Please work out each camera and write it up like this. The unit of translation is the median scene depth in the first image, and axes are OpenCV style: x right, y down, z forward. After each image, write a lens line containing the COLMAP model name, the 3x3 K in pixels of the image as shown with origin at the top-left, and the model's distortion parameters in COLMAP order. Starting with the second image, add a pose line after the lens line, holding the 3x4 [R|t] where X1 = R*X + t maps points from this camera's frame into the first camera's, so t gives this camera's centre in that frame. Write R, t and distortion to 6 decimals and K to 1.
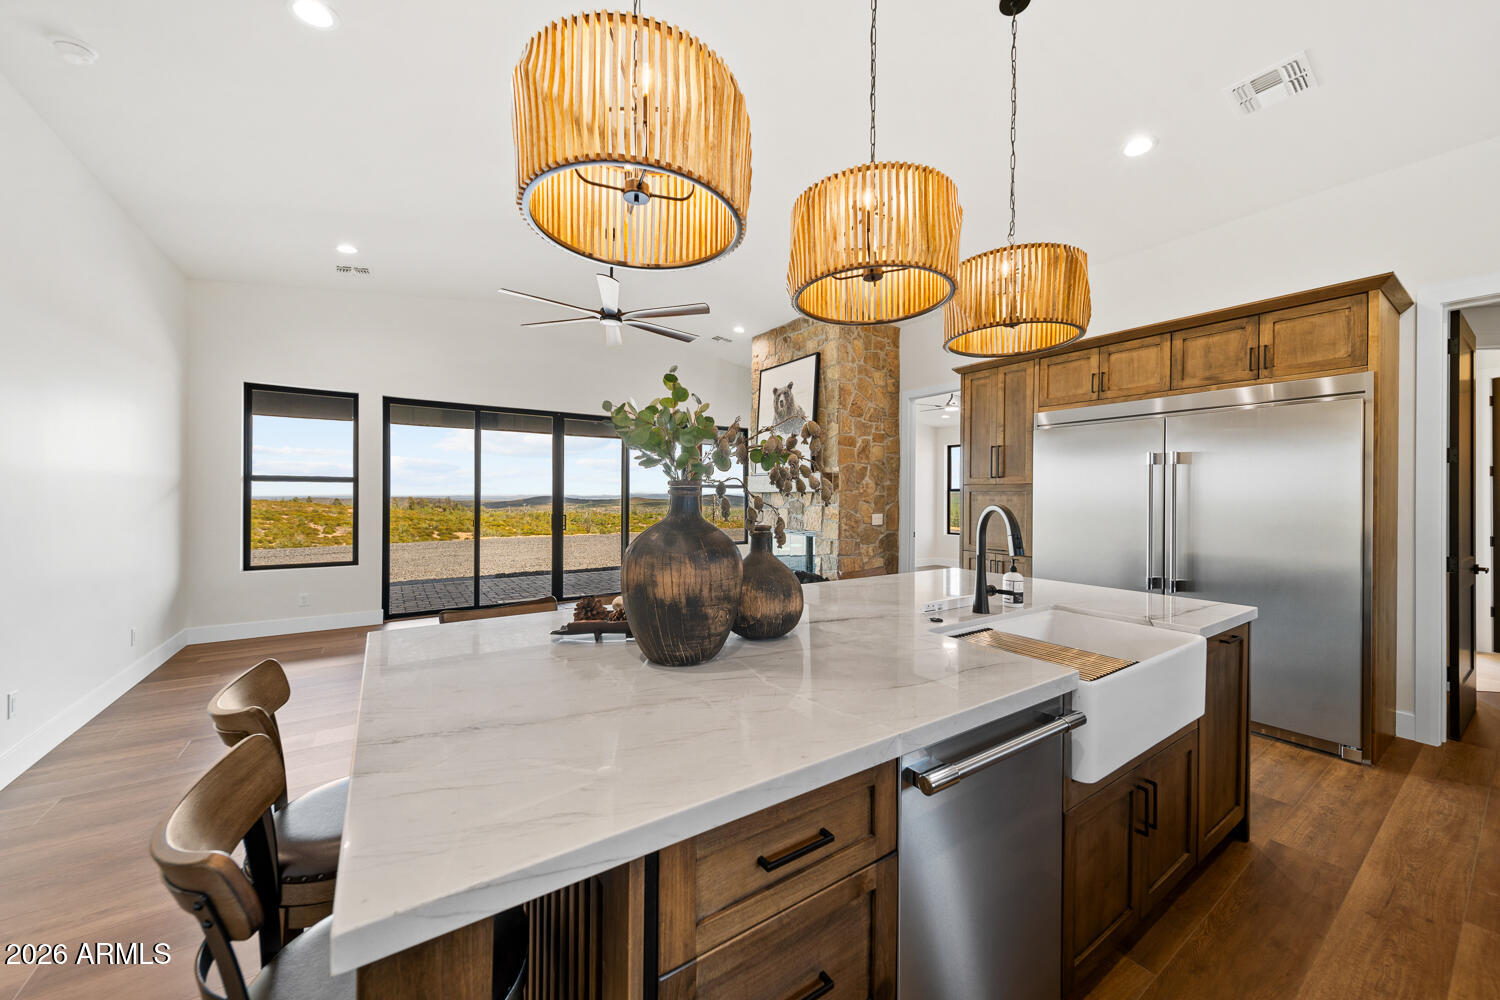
lens RADIAL K [[536.7, 0, 764.0], [0, 536.7, 485.8], [0, 0, 1]] dist [0.010640, -0.003437]
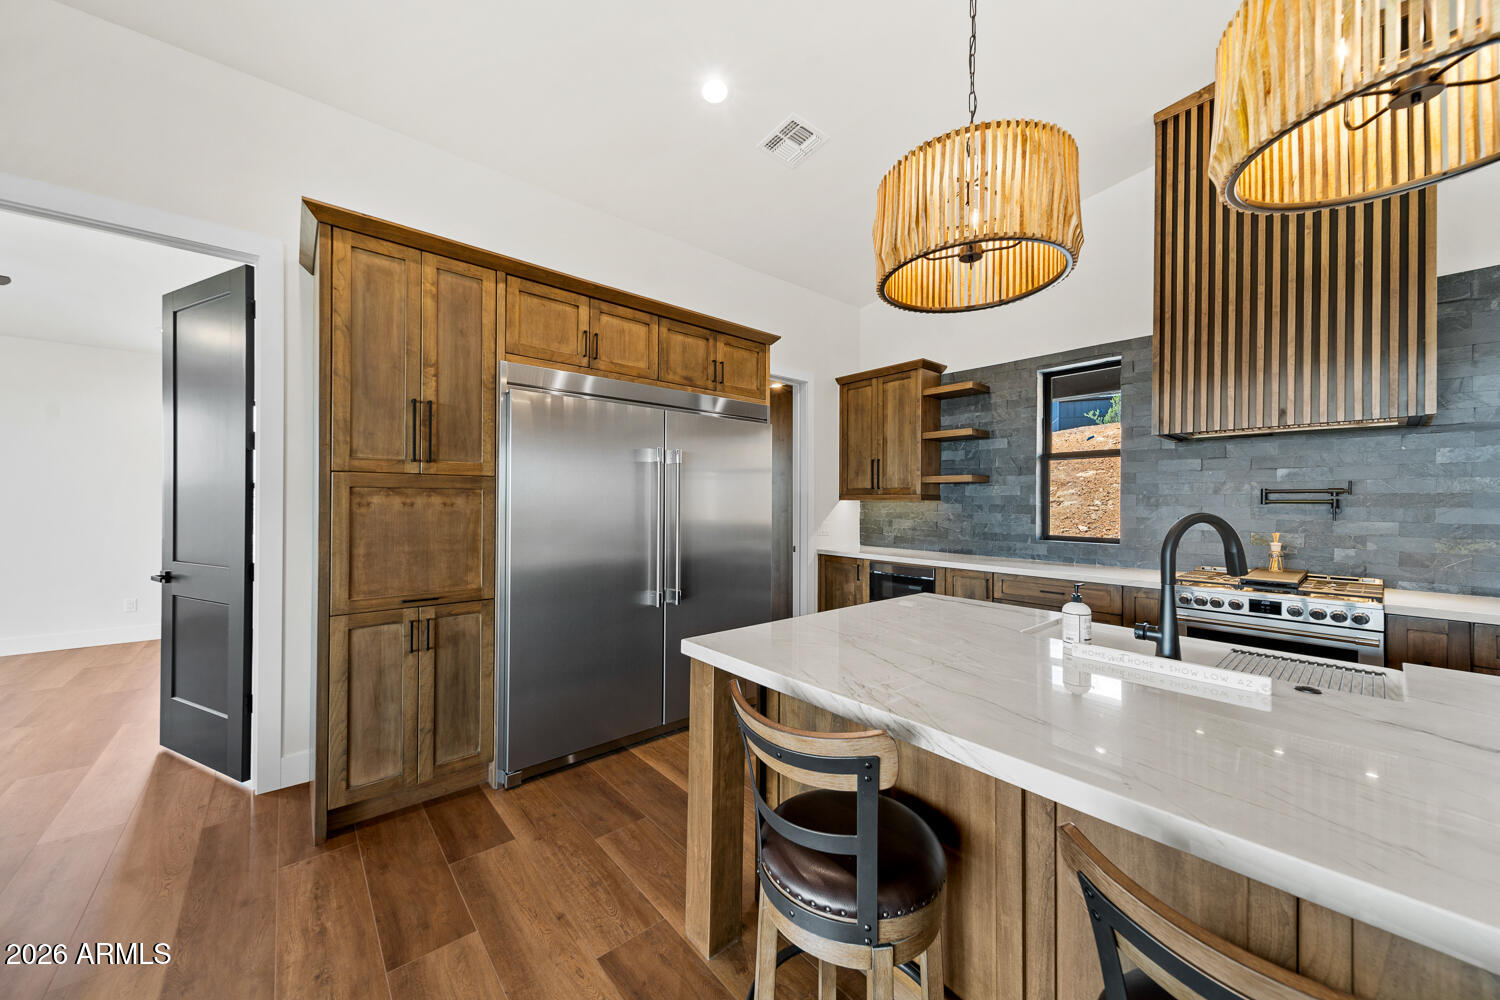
lens RADIAL K [[536.7, 0, 752.1], [0, 536.7, 499.9], [0, 0, 1]] dist [0.010640, -0.003437]
pose [[-0.106764, -0.002972, 0.994280, -0.170882], [-0.023725, 0.999718, 0.000441, 0.022284], [-0.994001, -0.023542, -0.106805, 0.965182]]
